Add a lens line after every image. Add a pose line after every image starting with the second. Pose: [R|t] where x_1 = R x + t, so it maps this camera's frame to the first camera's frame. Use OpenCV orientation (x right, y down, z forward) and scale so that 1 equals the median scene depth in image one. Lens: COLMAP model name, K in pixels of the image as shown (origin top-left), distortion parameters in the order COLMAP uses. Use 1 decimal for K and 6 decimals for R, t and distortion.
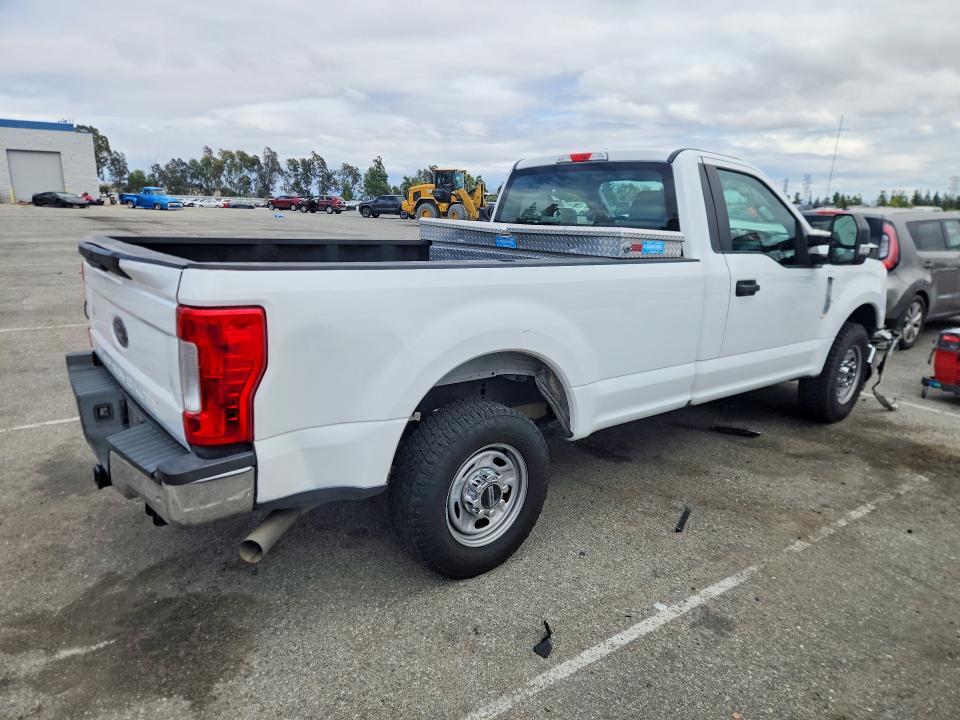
lens RADIAL K [[655.5, 0, 482.1], [0, 655.5, 362.1], [0, 0, 1]] dist [0.049274, -0.006571]
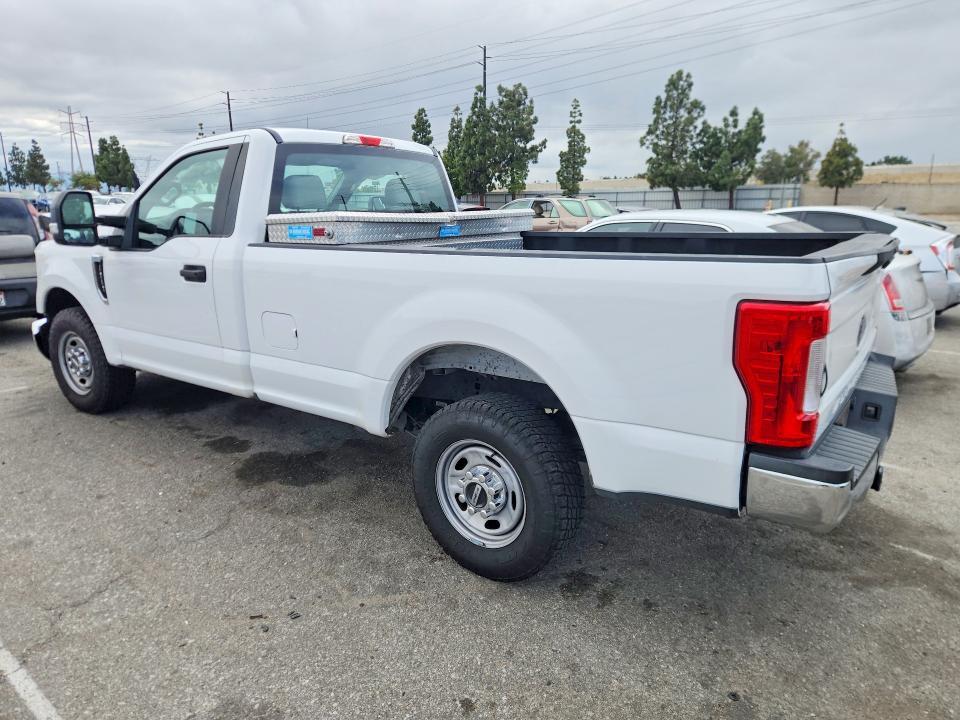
lens RADIAL K [[655.5, 0, 478.9], [0, 655.5, 358.1], [0, 0, 1]] dist [0.049274, -0.006571]
pose [[-0.276373, -0.253396, 0.927043, -0.901176], [0.213065, 0.924455, 0.316208, -0.301883], [-0.937135, 0.284911, -0.201505, 1.196555]]
